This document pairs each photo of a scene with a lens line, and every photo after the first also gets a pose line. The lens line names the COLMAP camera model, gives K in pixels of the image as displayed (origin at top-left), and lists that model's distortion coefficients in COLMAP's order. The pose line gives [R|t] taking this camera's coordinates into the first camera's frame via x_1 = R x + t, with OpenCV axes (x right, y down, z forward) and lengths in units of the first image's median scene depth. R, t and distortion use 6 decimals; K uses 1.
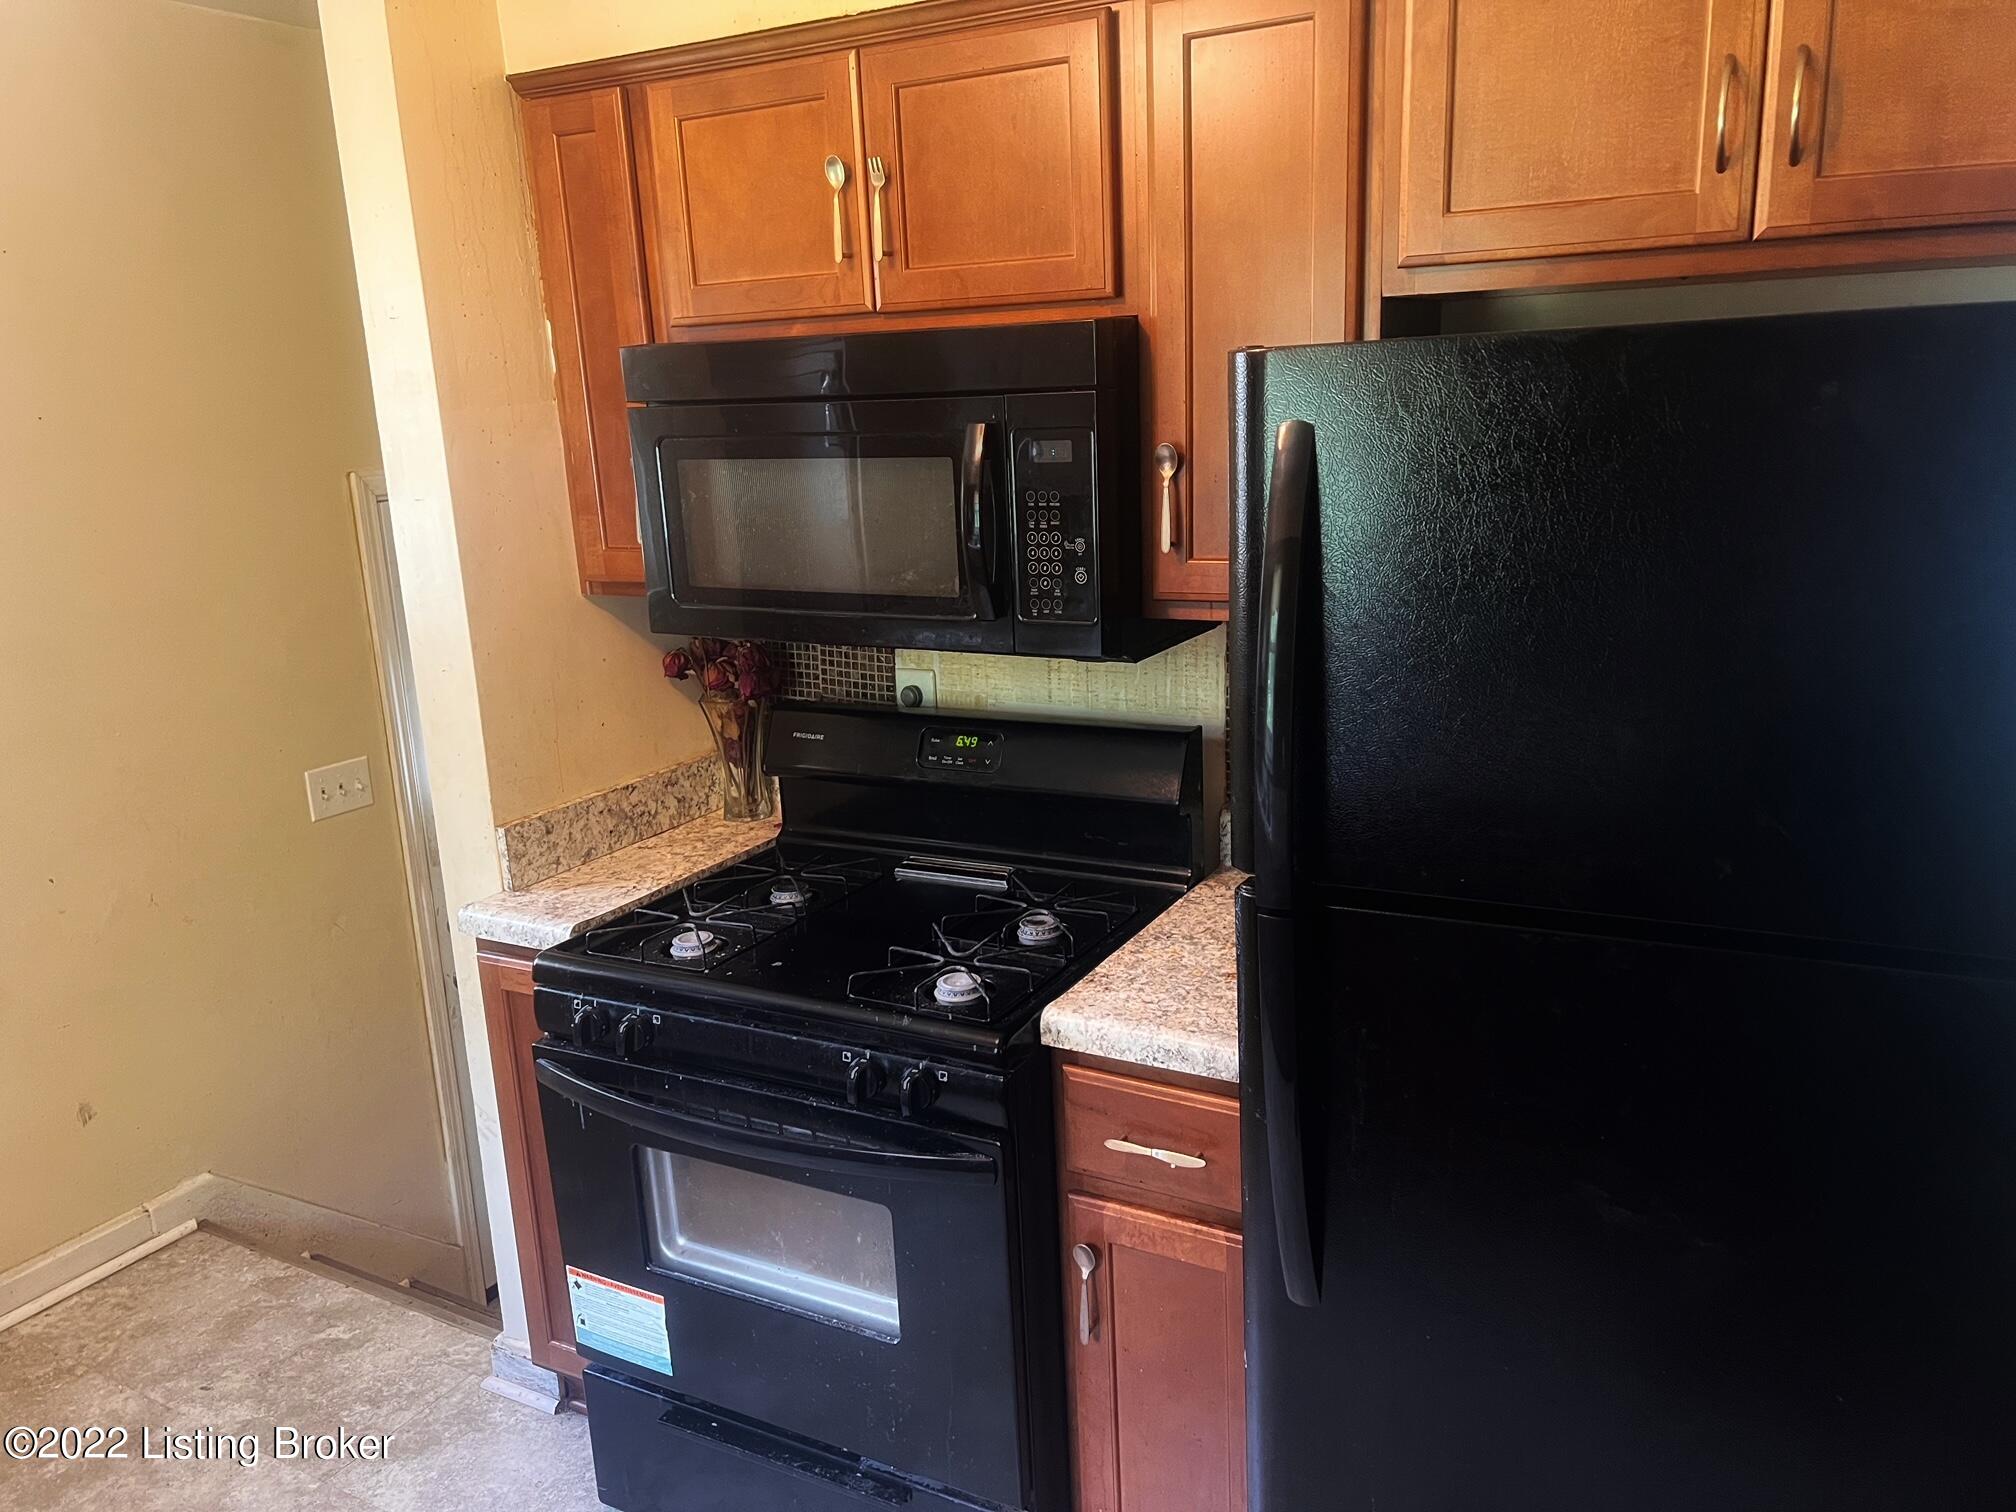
lens RADIAL K [[1514.9, 0, 1028.6], [0, 1514.9, 758.1], [0, 0, 1]] dist [0.030483, -0.040019]
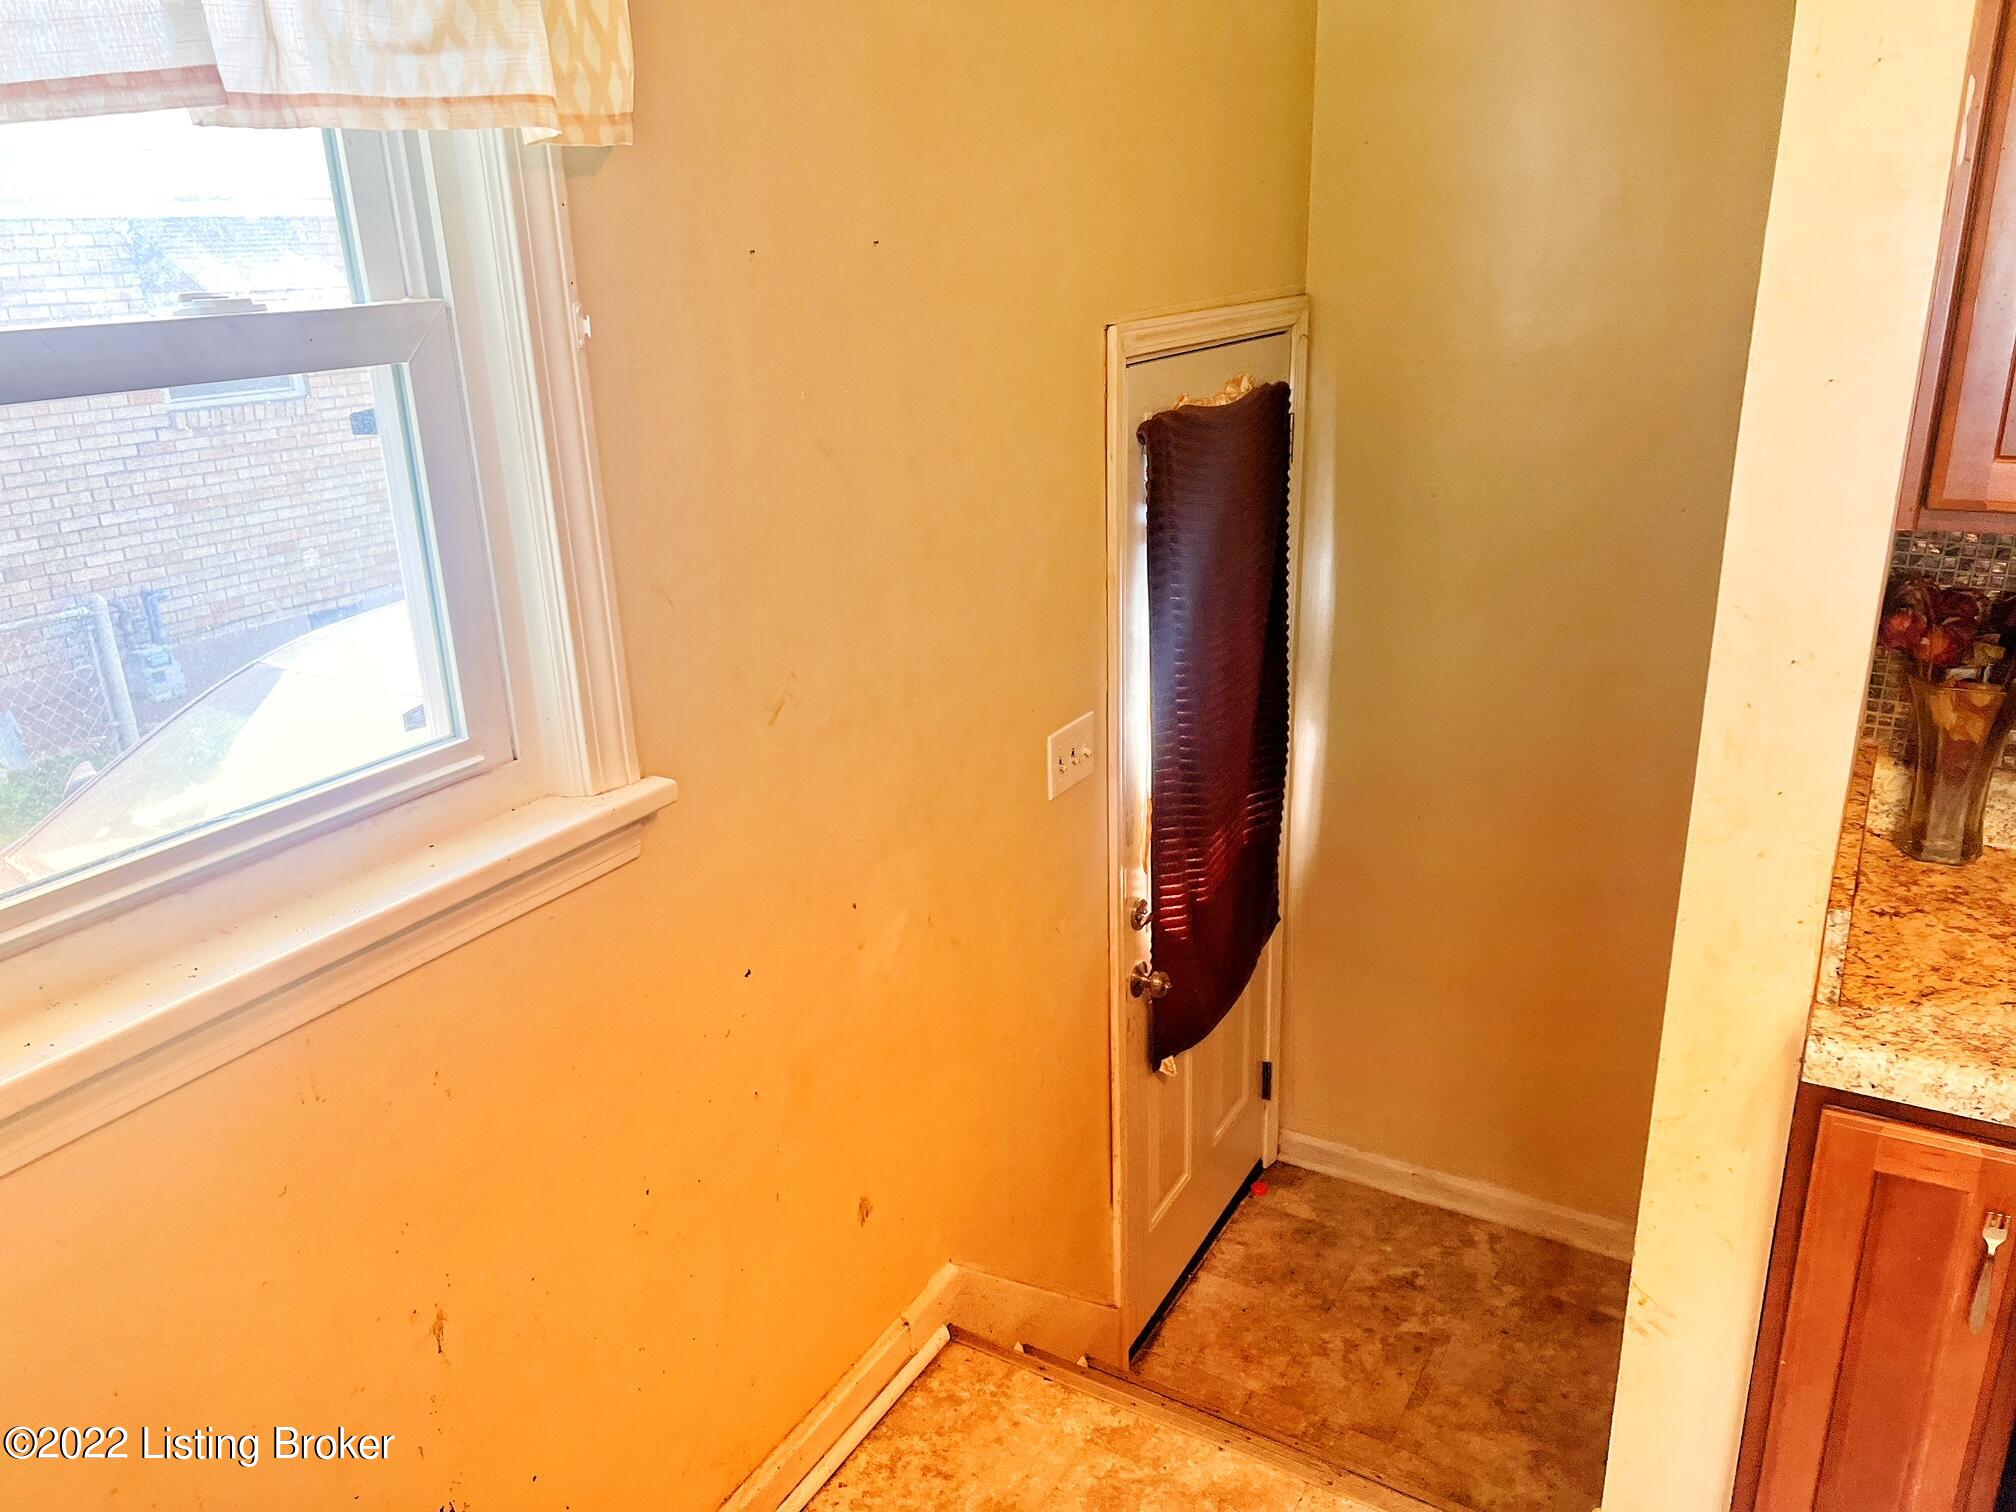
lens RADIAL K [[1514.9, 0, 1000.4], [0, 1514.9, 773.8], [0, 0, 1]] dist [0.030483, -0.040019]
pose [[0.999329, 0.020992, -0.030030, -0.635203], [-0.017813, 0.994575, 0.102484, -0.064106], [0.032018, -0.101880, 0.994281, 0.344373]]
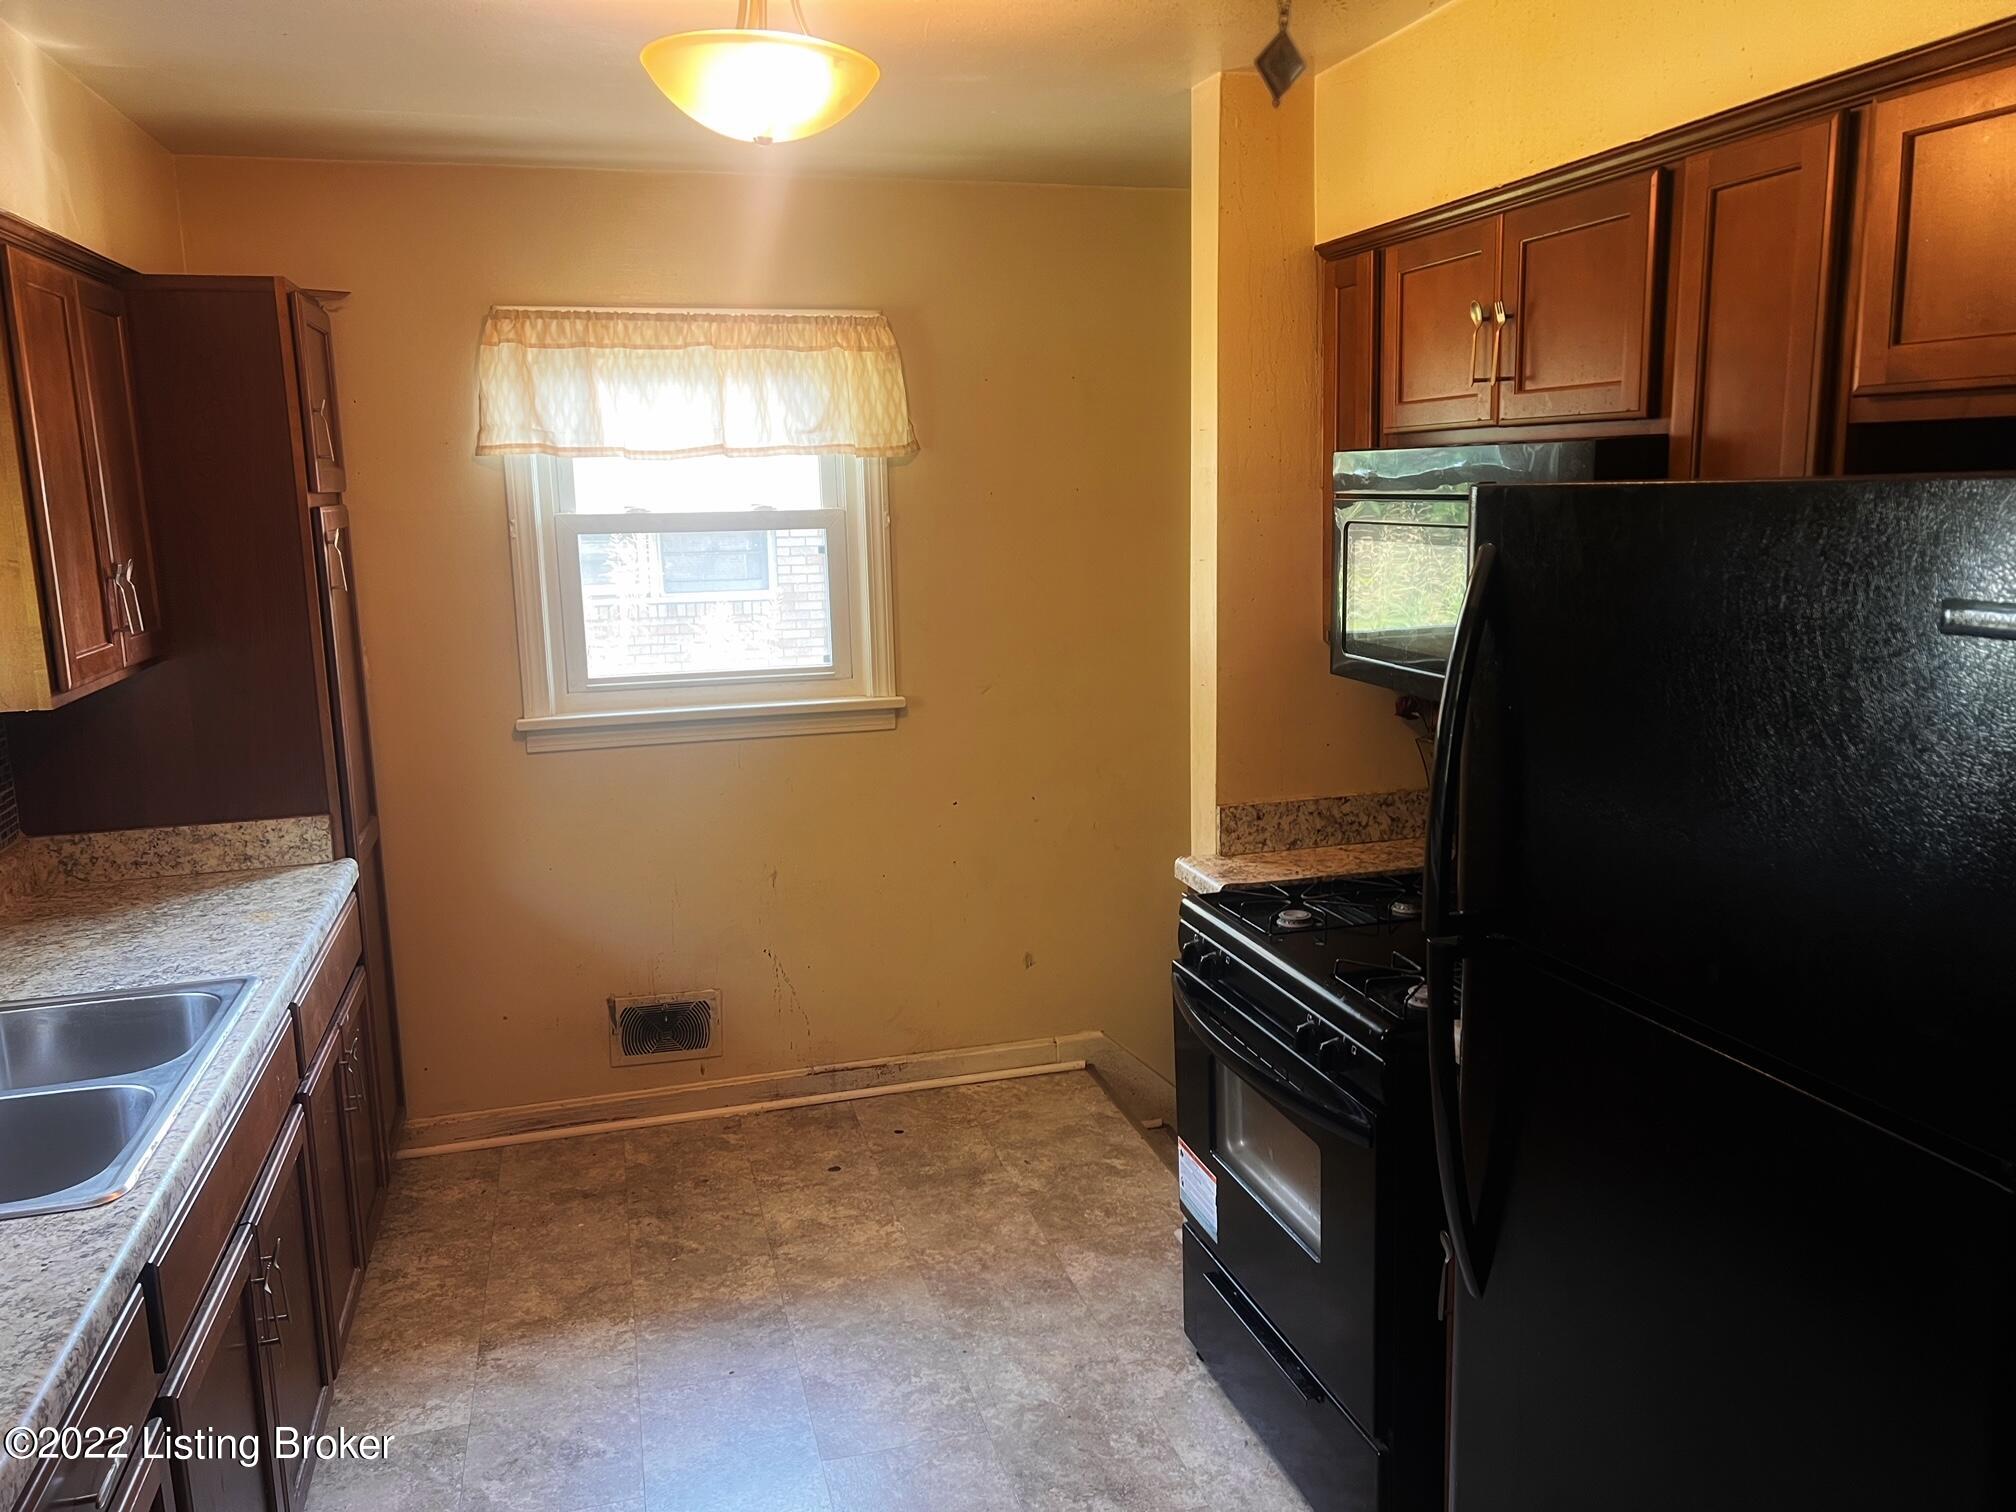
lens RADIAL K [[1514.9, 0, 1017.6], [0, 1514.9, 734.5], [0, 0, 1]] dist [0.030483, -0.040019]
pose [[0.695040, 0.146204, -0.703948, 0.423412], [-0.178918, 0.983477, 0.027605, -0.019389], [0.696353, 0.106762, 0.709714, -0.063052]]
